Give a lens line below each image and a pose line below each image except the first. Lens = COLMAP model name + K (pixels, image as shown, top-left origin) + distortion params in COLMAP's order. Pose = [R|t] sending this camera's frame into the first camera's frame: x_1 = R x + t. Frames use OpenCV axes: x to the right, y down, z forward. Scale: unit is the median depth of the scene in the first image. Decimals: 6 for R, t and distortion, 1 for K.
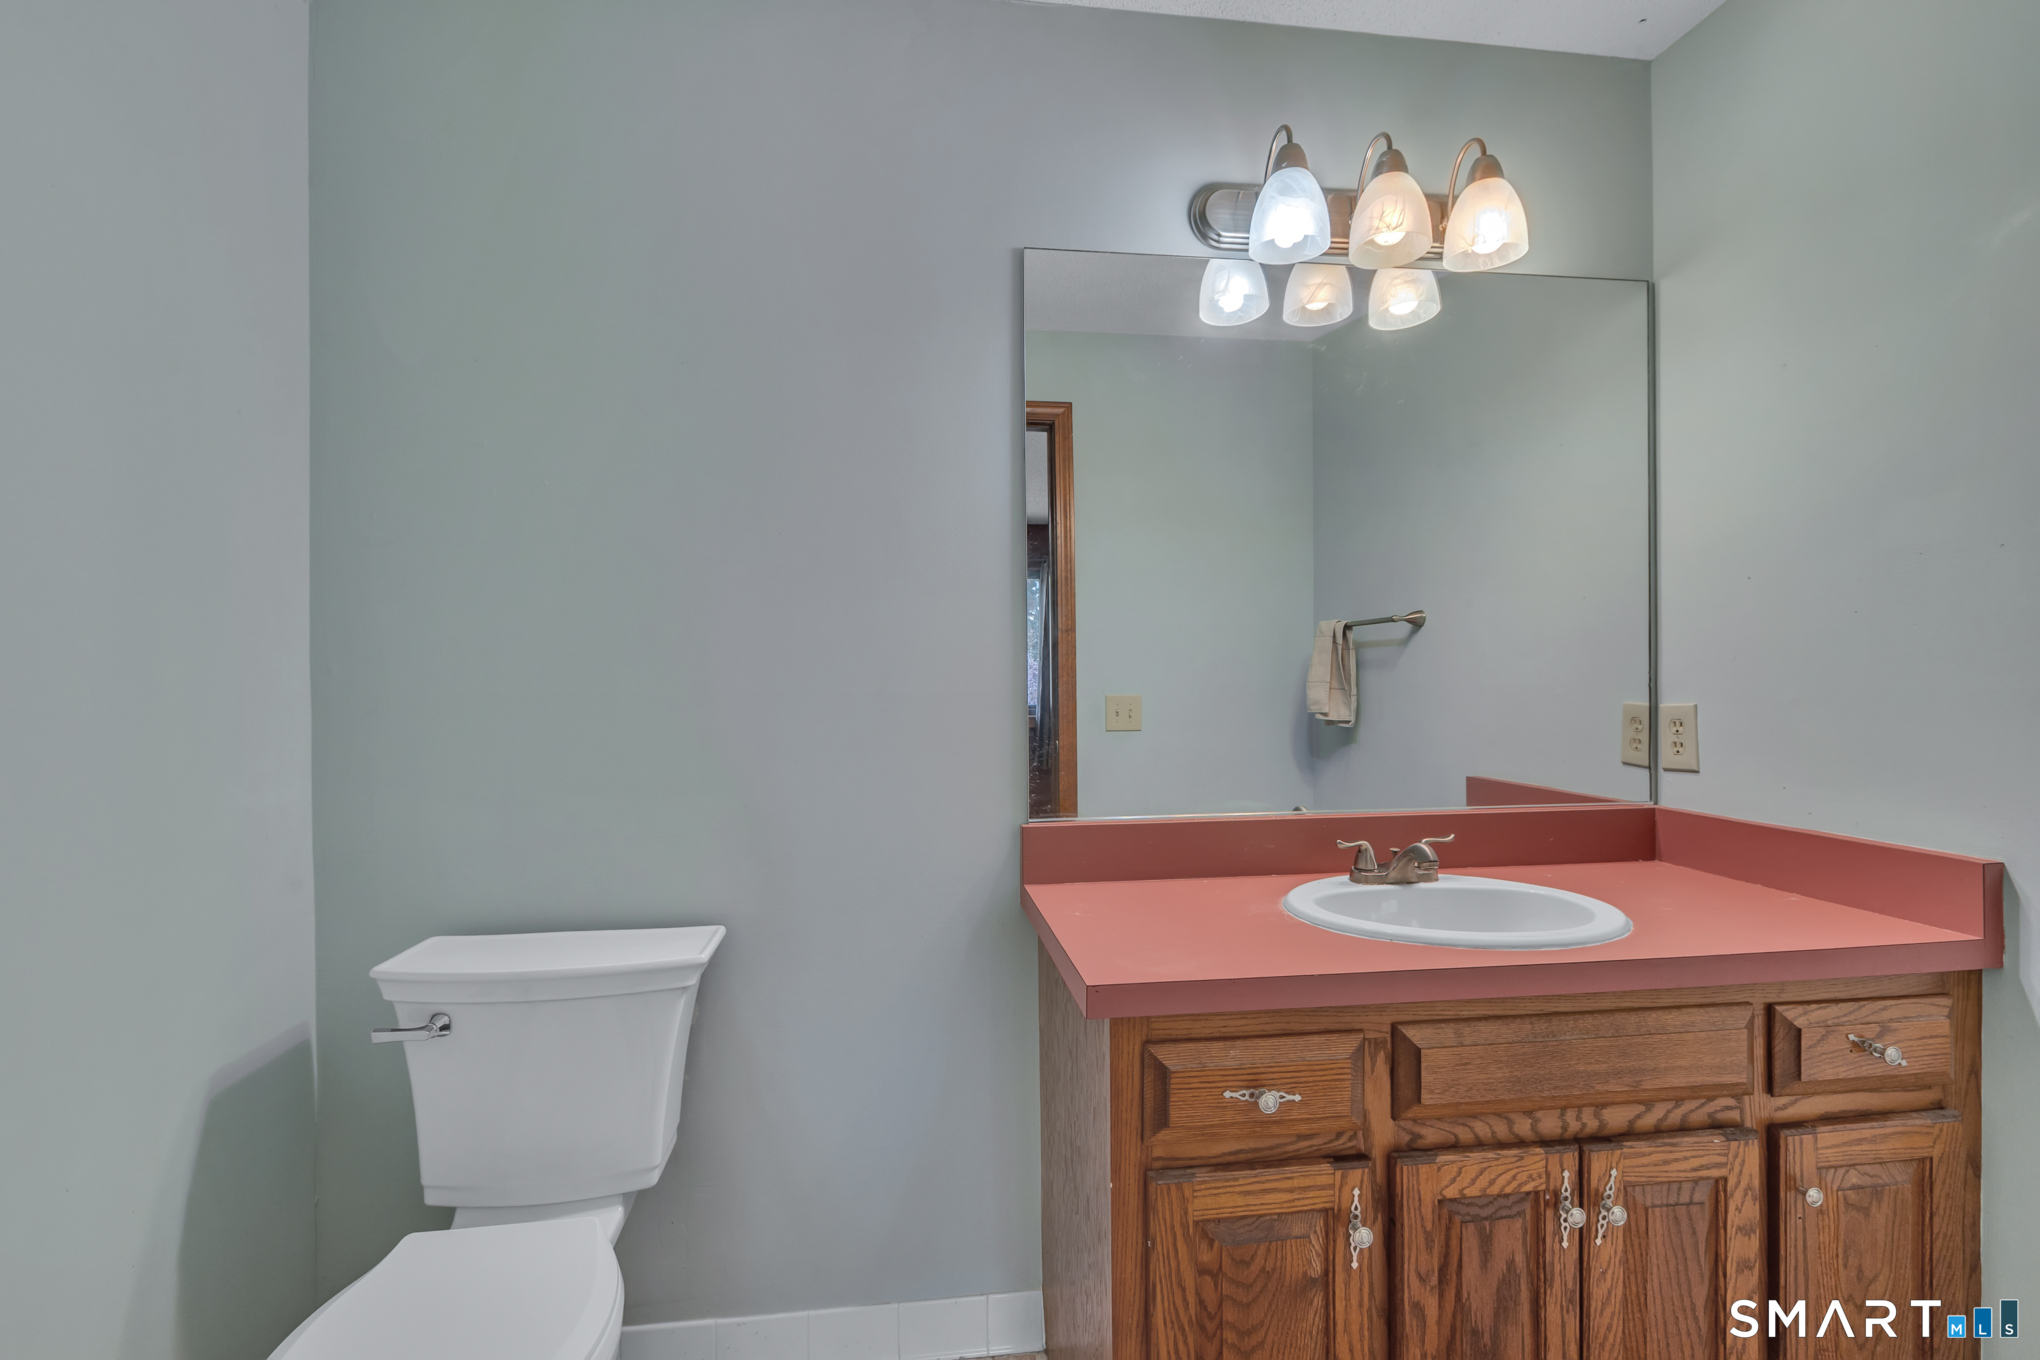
lens RADIAL K [[921.1, 0, 1024.4], [0, 921.1, 677.9], [0, 0, 1]] dist [-0.001262, -0.000483]
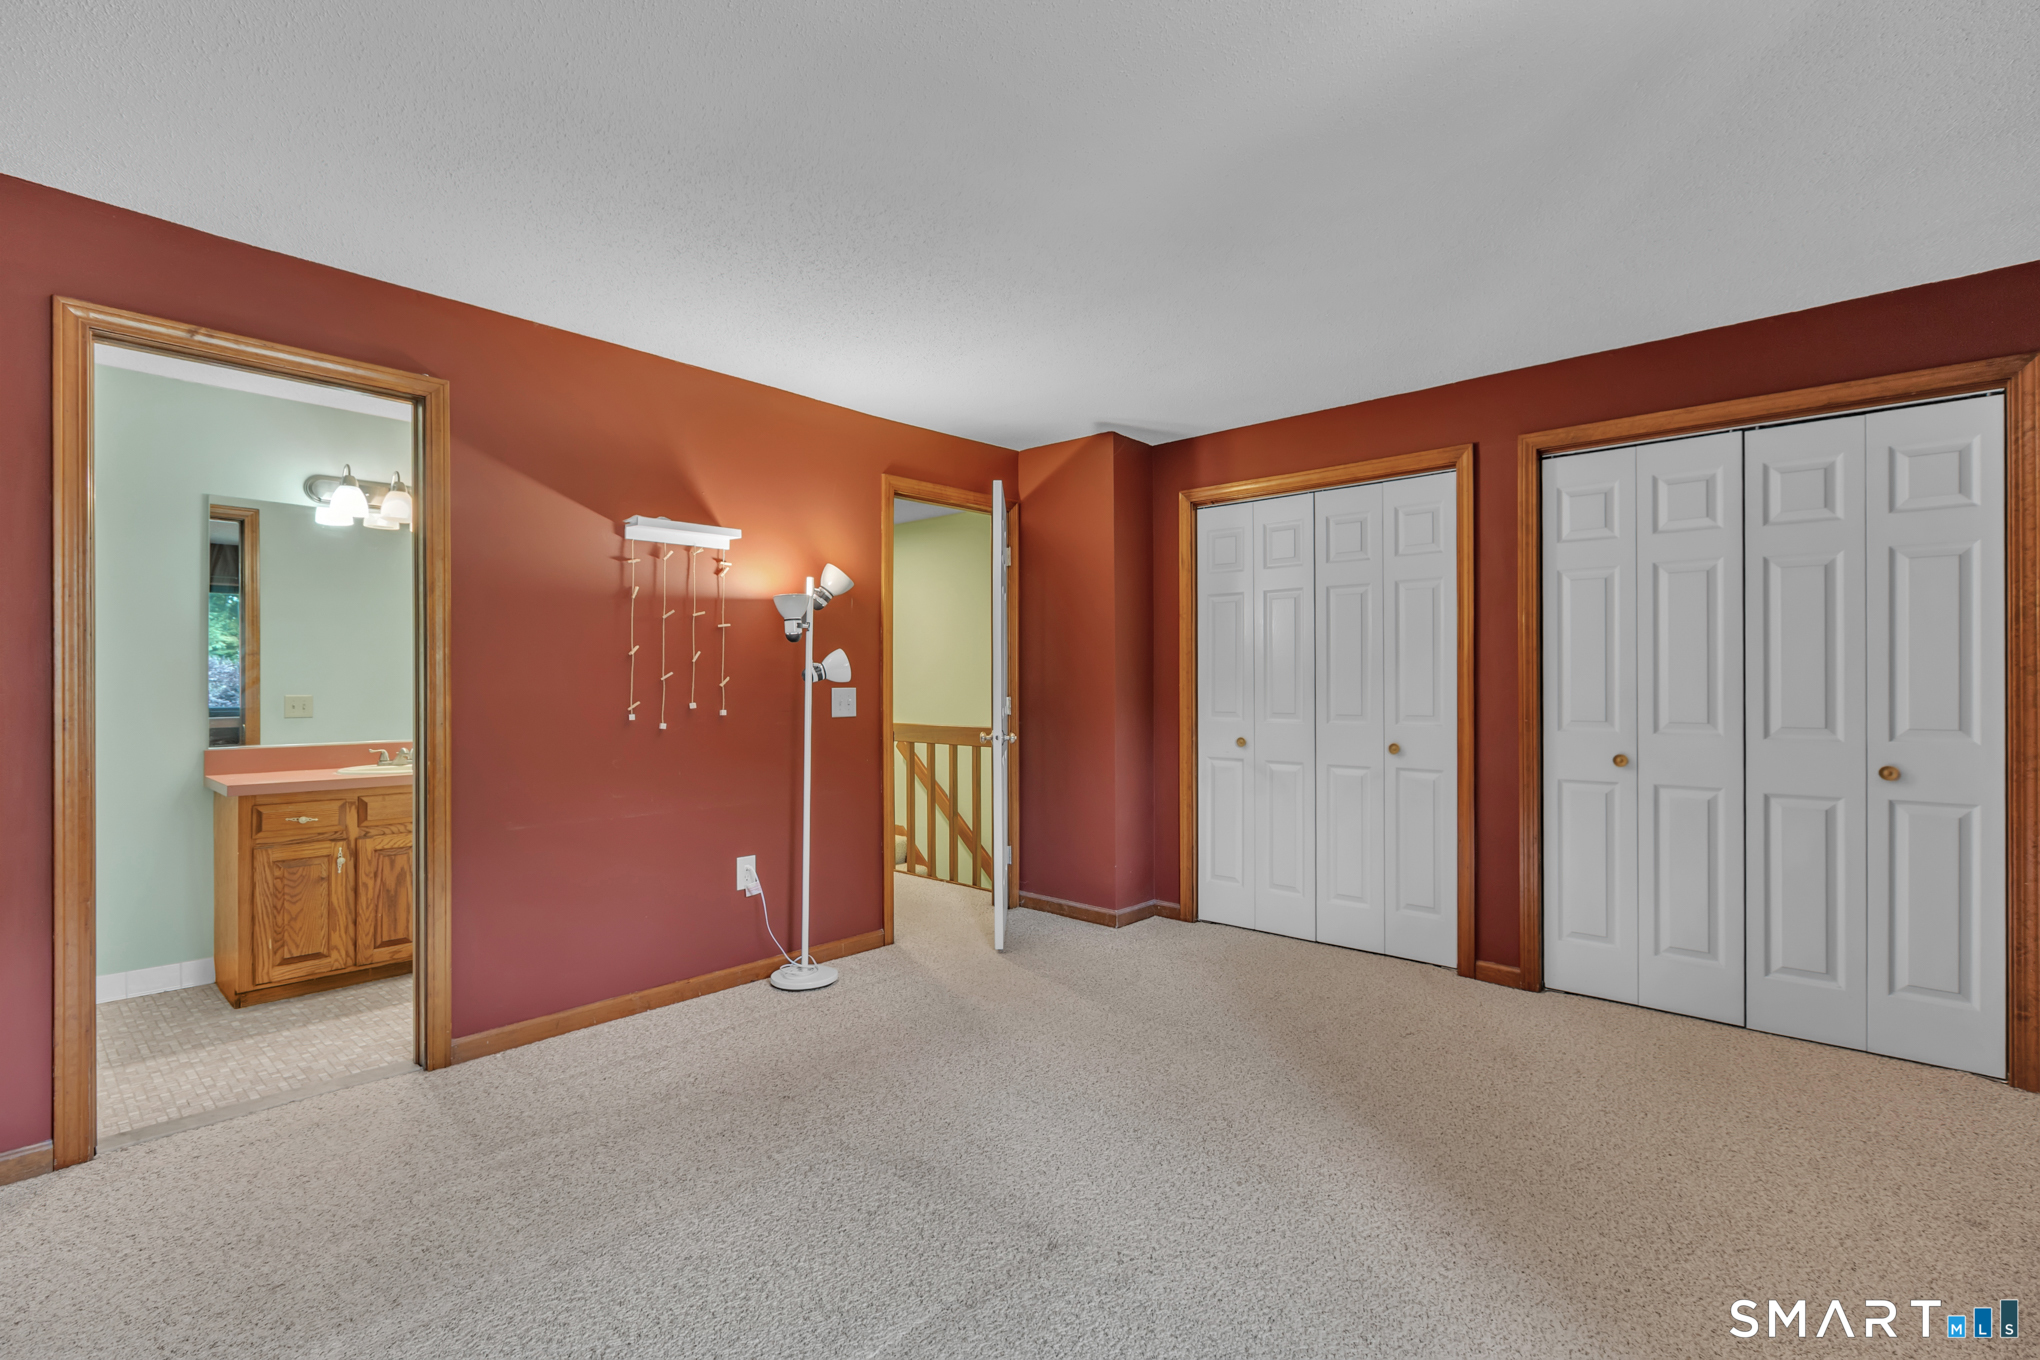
lens RADIAL K [[899.4, 0, 1032.2], [0, 899.4, 672.5], [0, 0, 1]] dist [-0.019414, -0.000441]
pose [[0.748023, 0.013183, 0.663542, 0.108612], [-0.005451, 0.999891, -0.013721, -0.013202], [-0.663650, 0.006646, 0.748014, -2.825987]]
